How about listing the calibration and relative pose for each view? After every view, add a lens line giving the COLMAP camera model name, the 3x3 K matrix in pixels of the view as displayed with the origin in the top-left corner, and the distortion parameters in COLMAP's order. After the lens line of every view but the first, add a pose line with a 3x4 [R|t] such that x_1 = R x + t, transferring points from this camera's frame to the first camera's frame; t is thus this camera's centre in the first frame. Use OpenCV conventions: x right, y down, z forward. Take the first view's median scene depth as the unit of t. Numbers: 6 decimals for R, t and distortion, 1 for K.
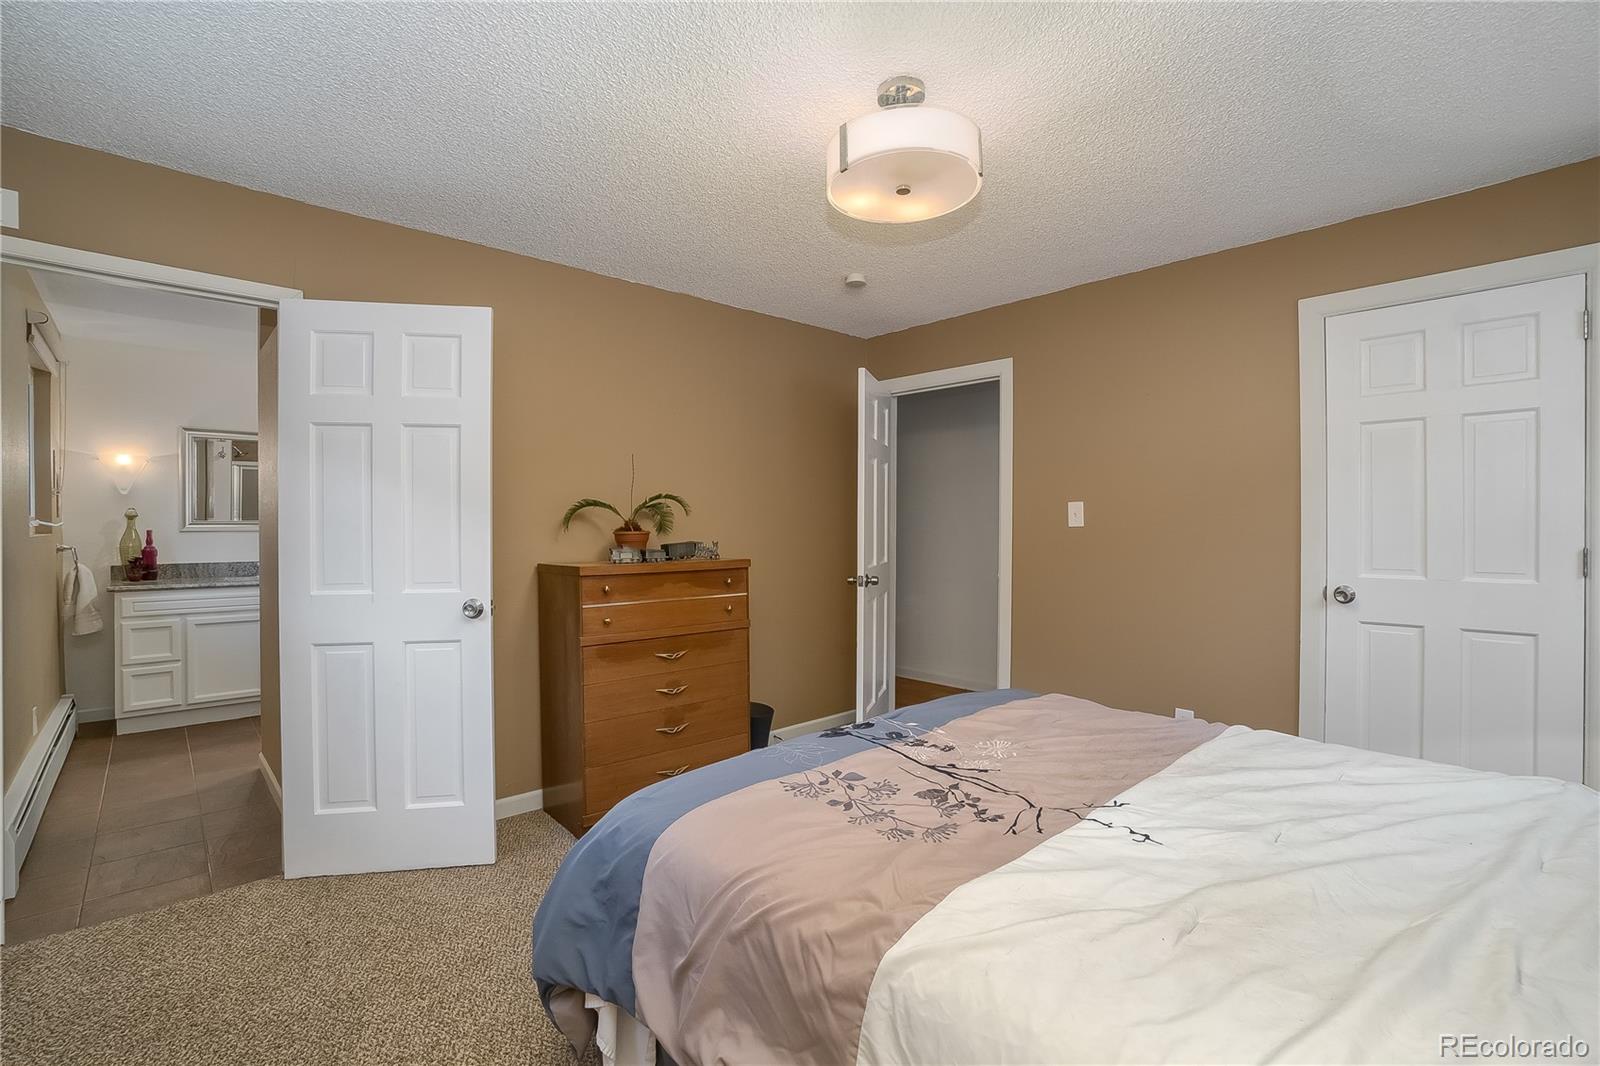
lens RADIAL K [[707.7, 0, 789.9], [0, 707.7, 531.4], [0, 0, 1]] dist [-0.066767, 0.022696]
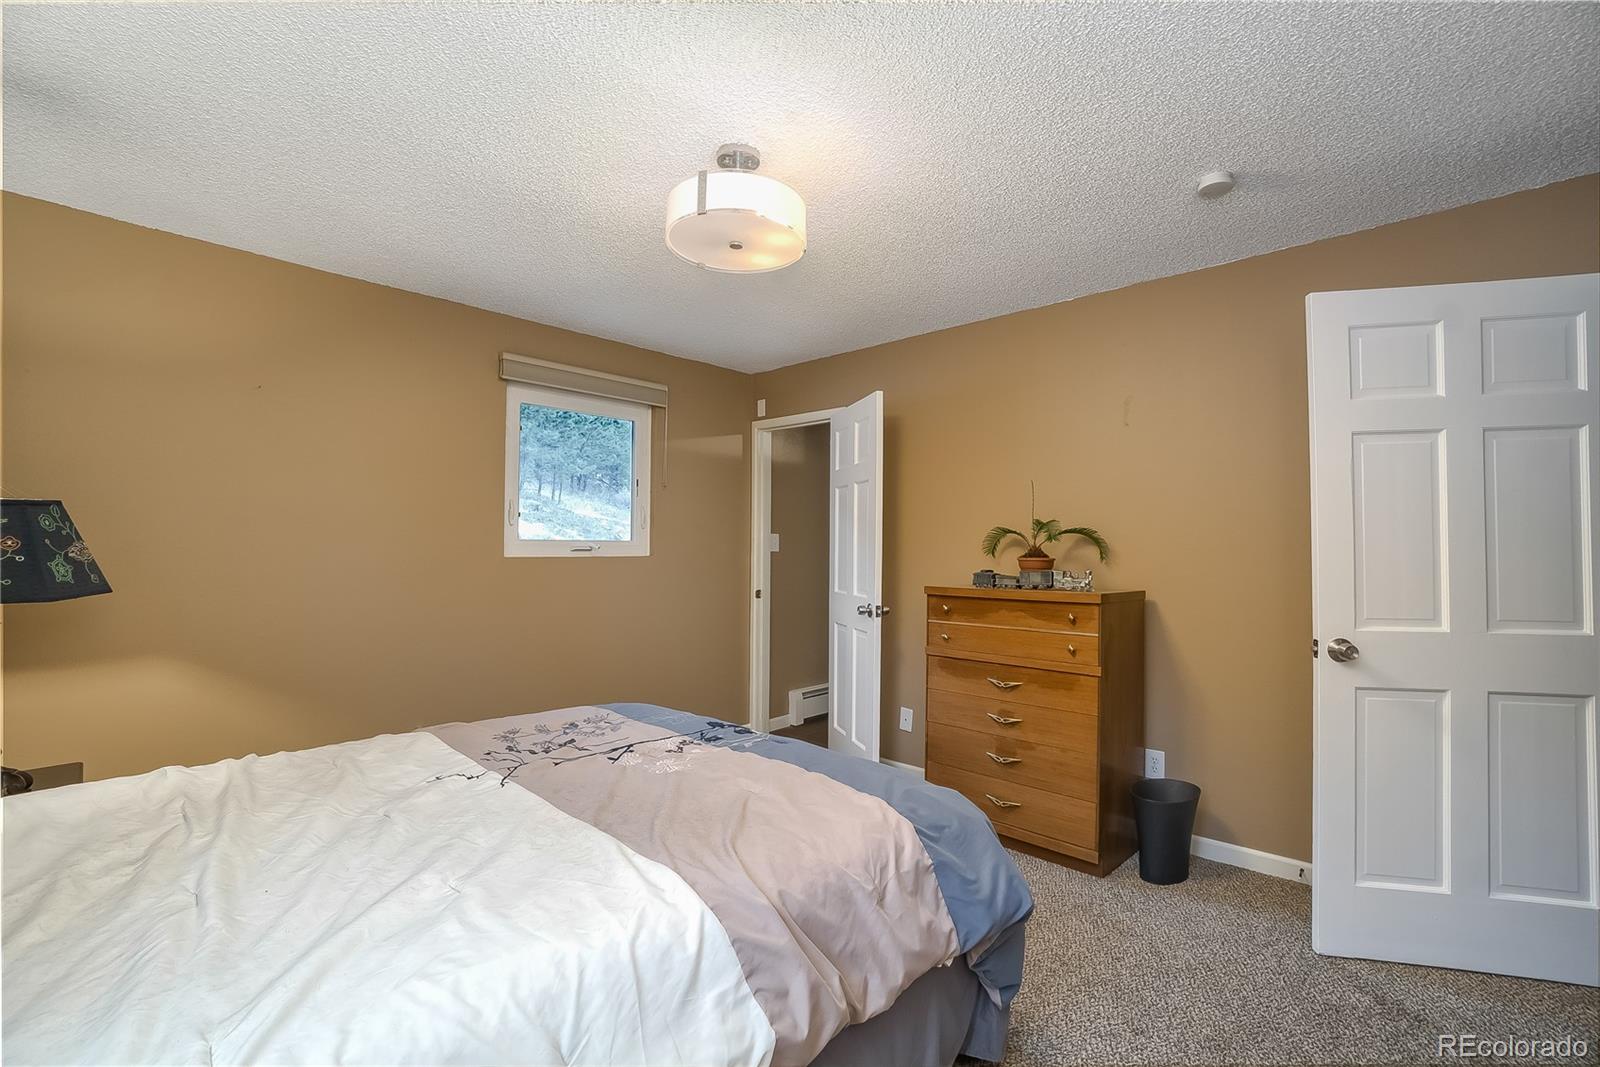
lens RADIAL K [[707.7, 0, 789.9], [0, 707.7, 531.9], [0, 0, 1]] dist [-0.066767, 0.022696]
pose [[0.045111, -0.021193, -0.998757, 0.798291], [-0.012301, 0.999687, -0.021768, -0.011693], [0.998906, 0.013268, 0.044837, 0.647923]]
